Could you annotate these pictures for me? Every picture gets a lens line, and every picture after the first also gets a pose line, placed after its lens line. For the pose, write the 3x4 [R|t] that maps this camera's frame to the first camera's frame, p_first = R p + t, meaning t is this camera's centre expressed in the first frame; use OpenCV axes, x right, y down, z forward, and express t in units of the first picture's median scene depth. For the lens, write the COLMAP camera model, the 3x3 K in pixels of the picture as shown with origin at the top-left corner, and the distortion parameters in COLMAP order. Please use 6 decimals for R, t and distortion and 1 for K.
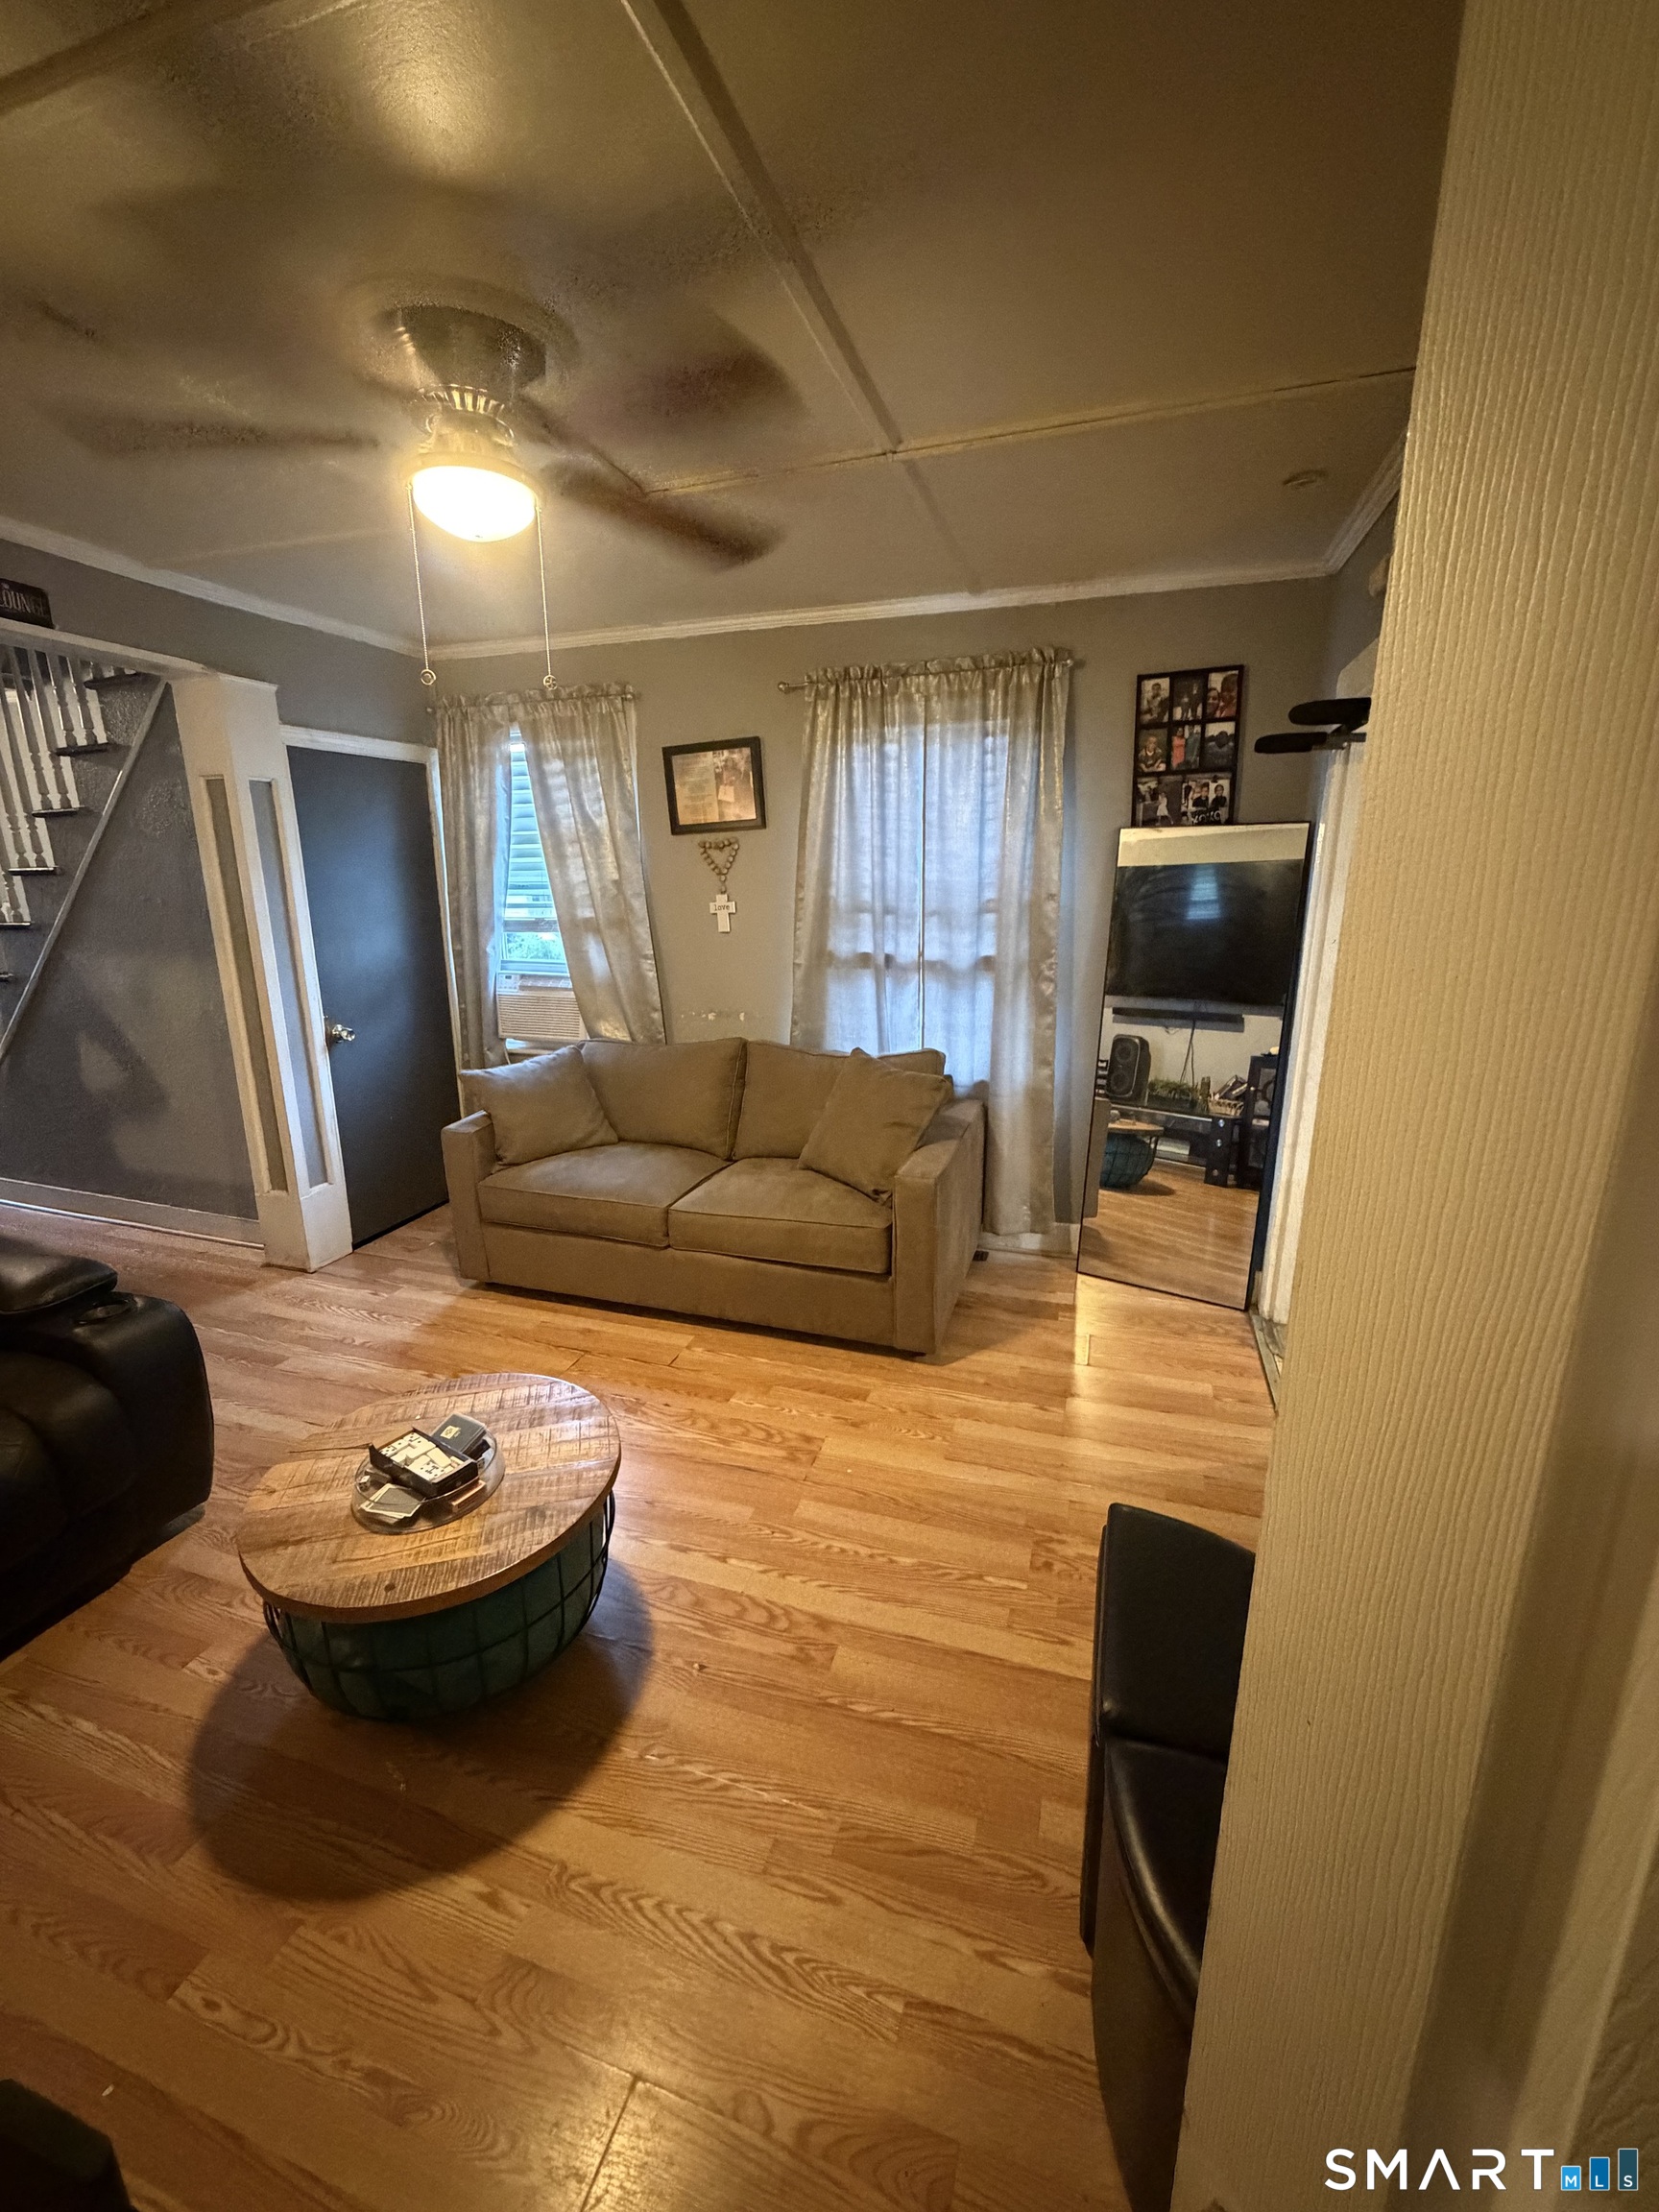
lens RADIAL K [[877.4, 0, 819.5], [0, 877.4, 1092.7], [0, 0, 1]] dist [-0.000711, 0.001061]
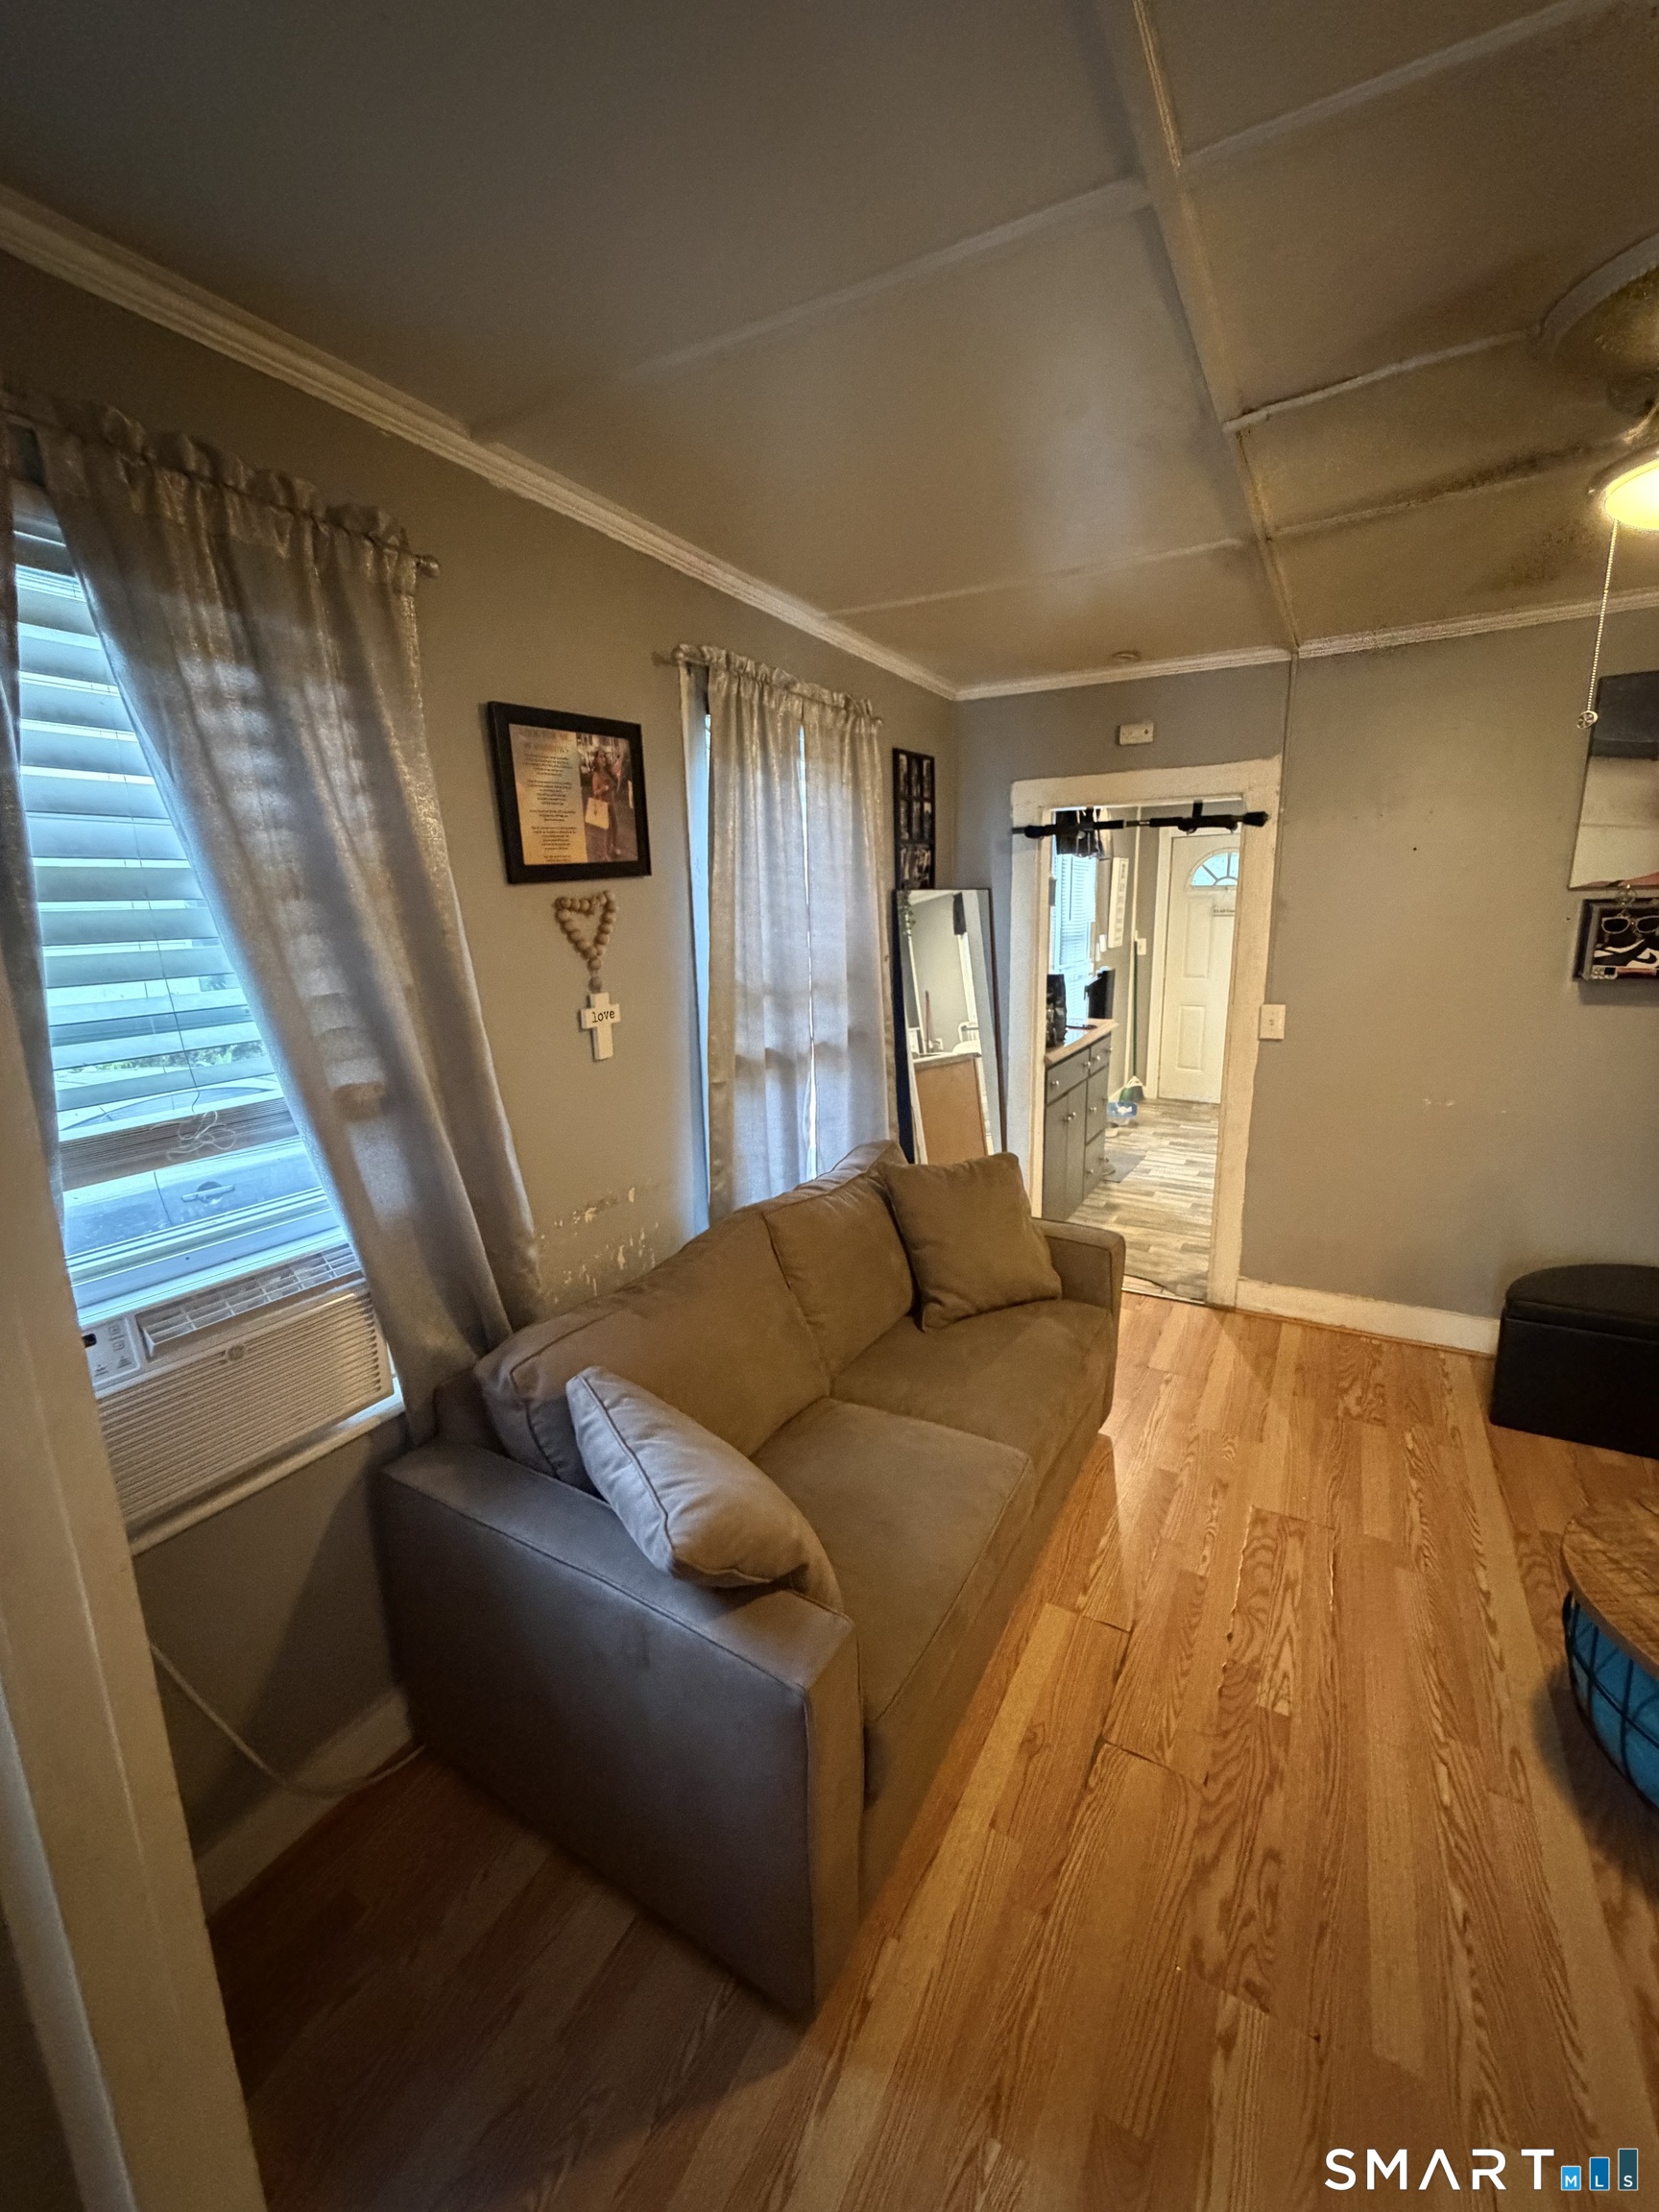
lens RADIAL K [[877.4, 0, 835.0], [0, 877.4, 1099.0], [0, 0, 1]] dist [-0.000711, 0.001061]
pose [[0.209037, -0.211694, 0.954719, -0.649383], [0.255762, 0.954141, 0.155566, -0.219351], [-0.943869, 0.211662, 0.253594, 0.765376]]
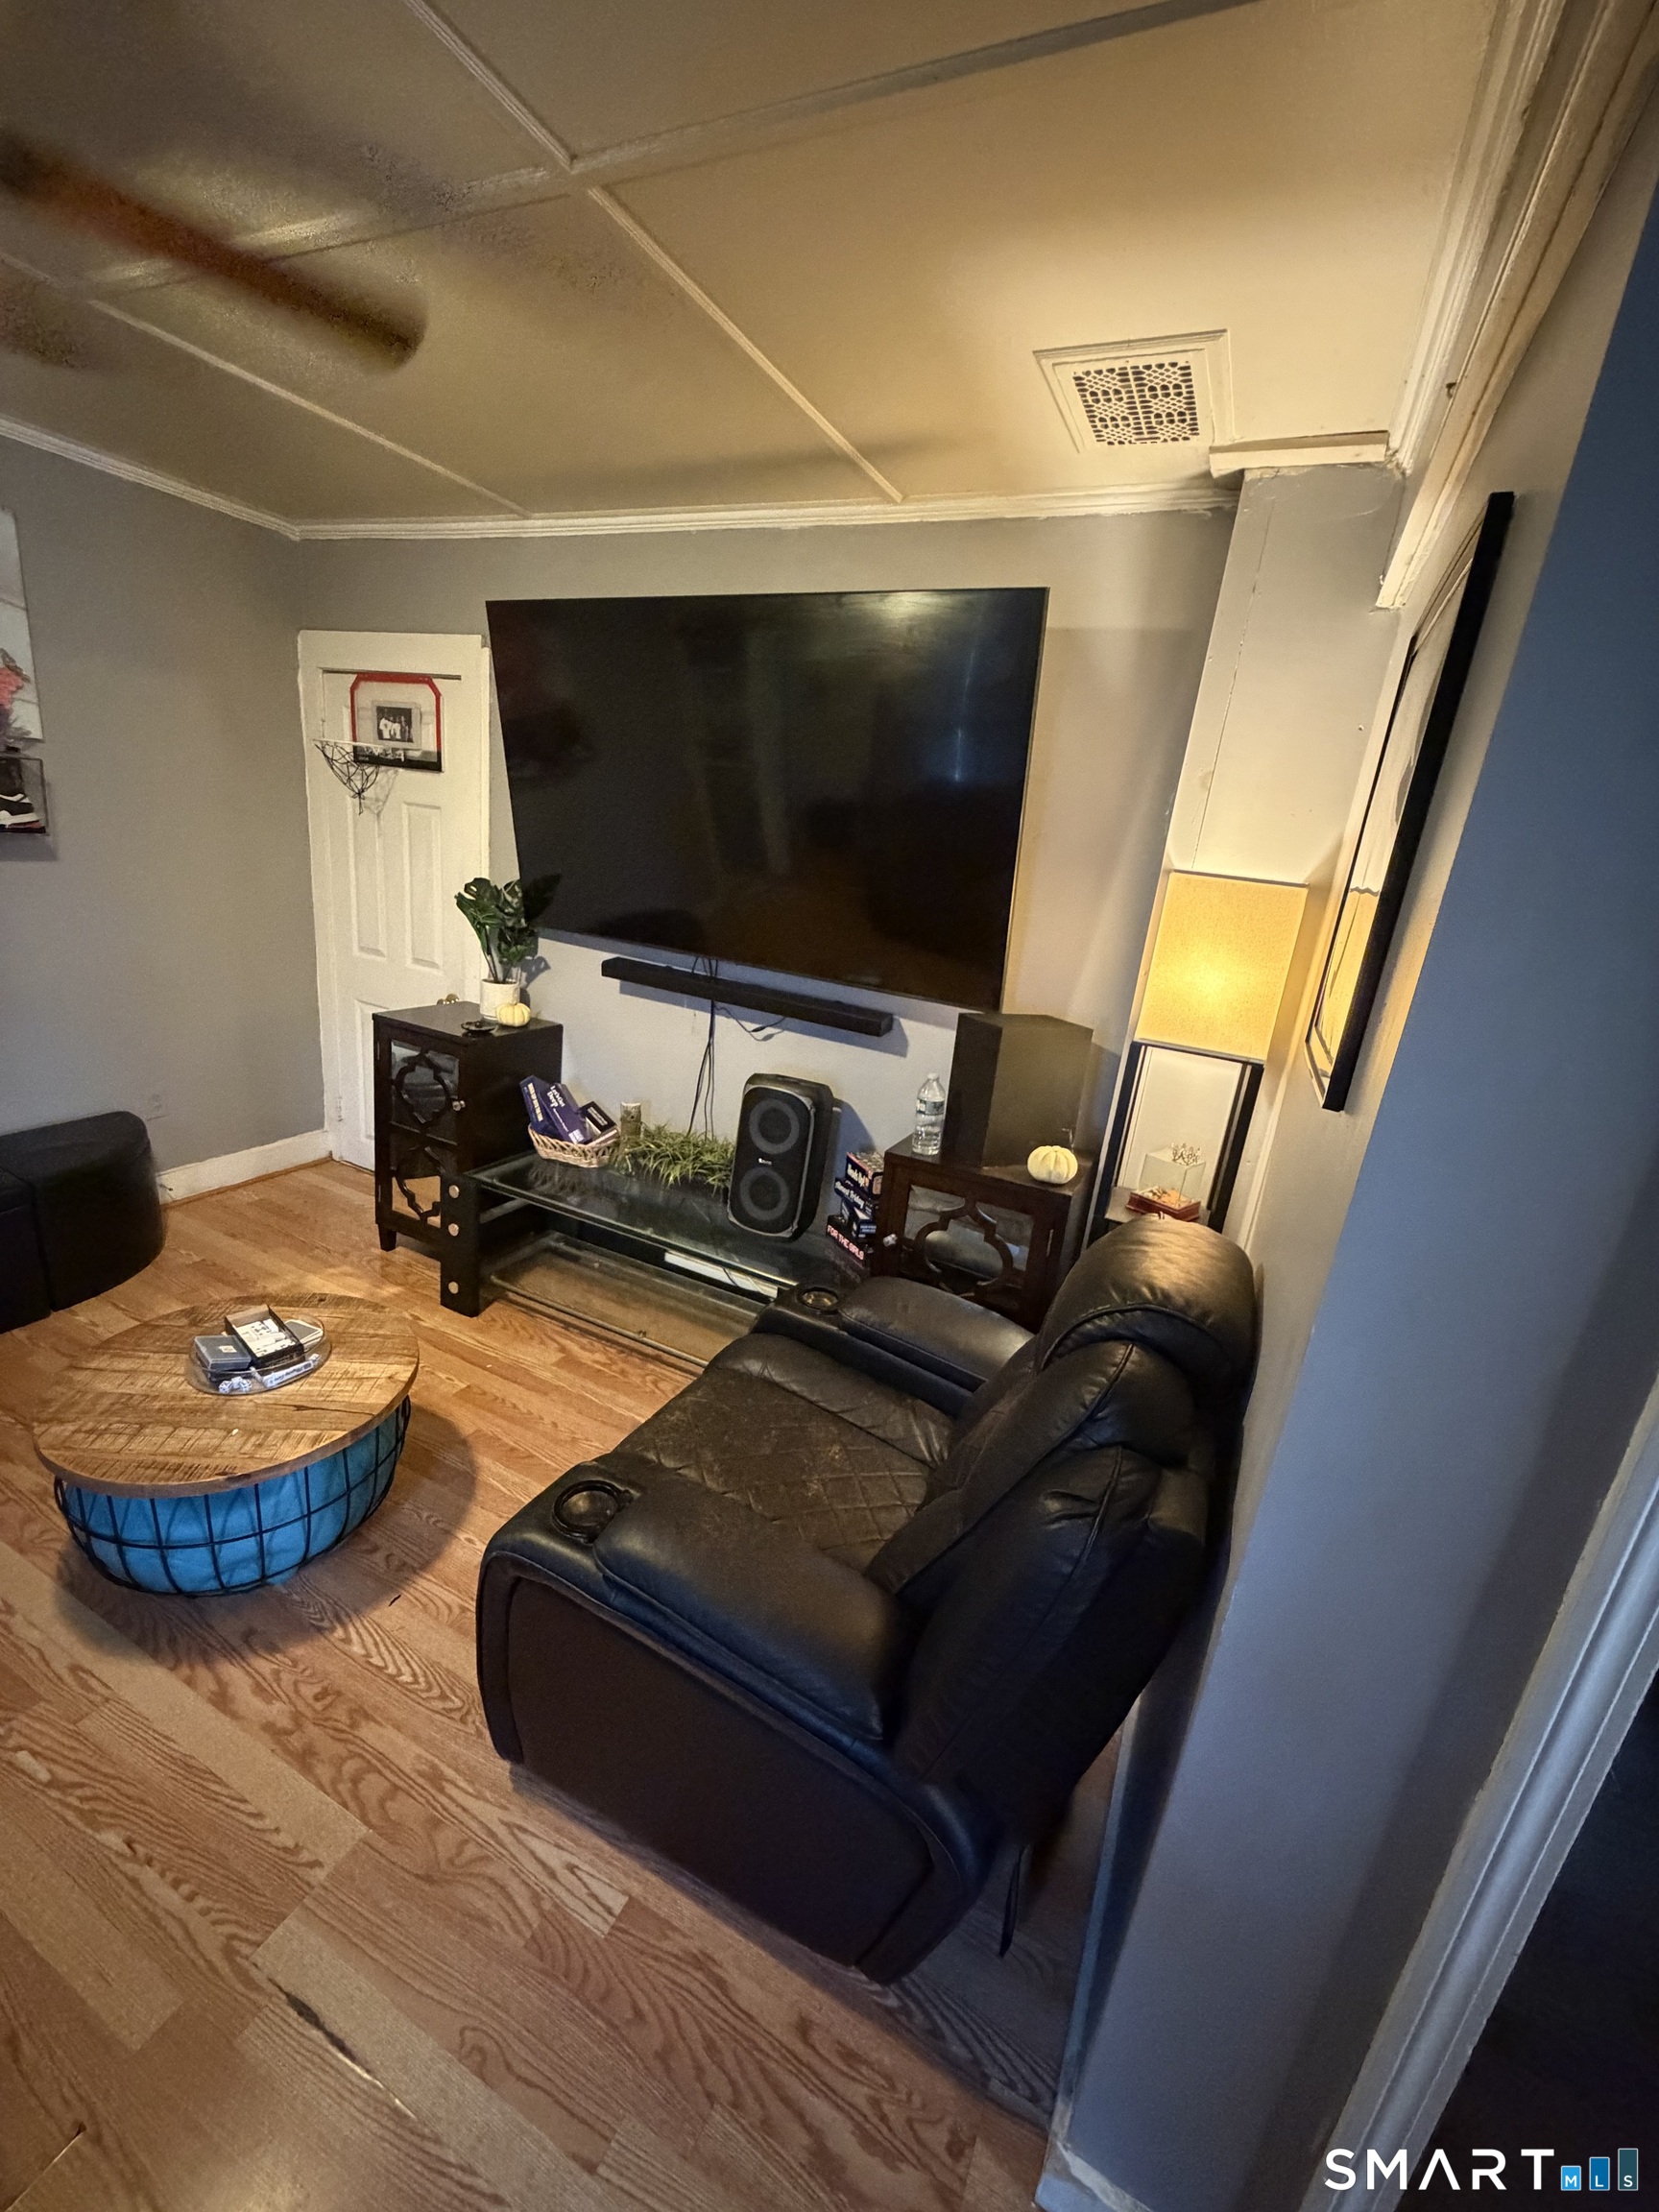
lens RADIAL K [[877.4, 0, 832.6], [0, 877.4, 1100.2], [0, 0, 1]] dist [-0.000711, 0.001061]
pose [[-0.984594, -0.138274, 0.107029, -0.430291], [-0.061273, 0.846122, 0.529456, -0.236962], [-0.163770, 0.514741, -0.841559, 0.816459]]
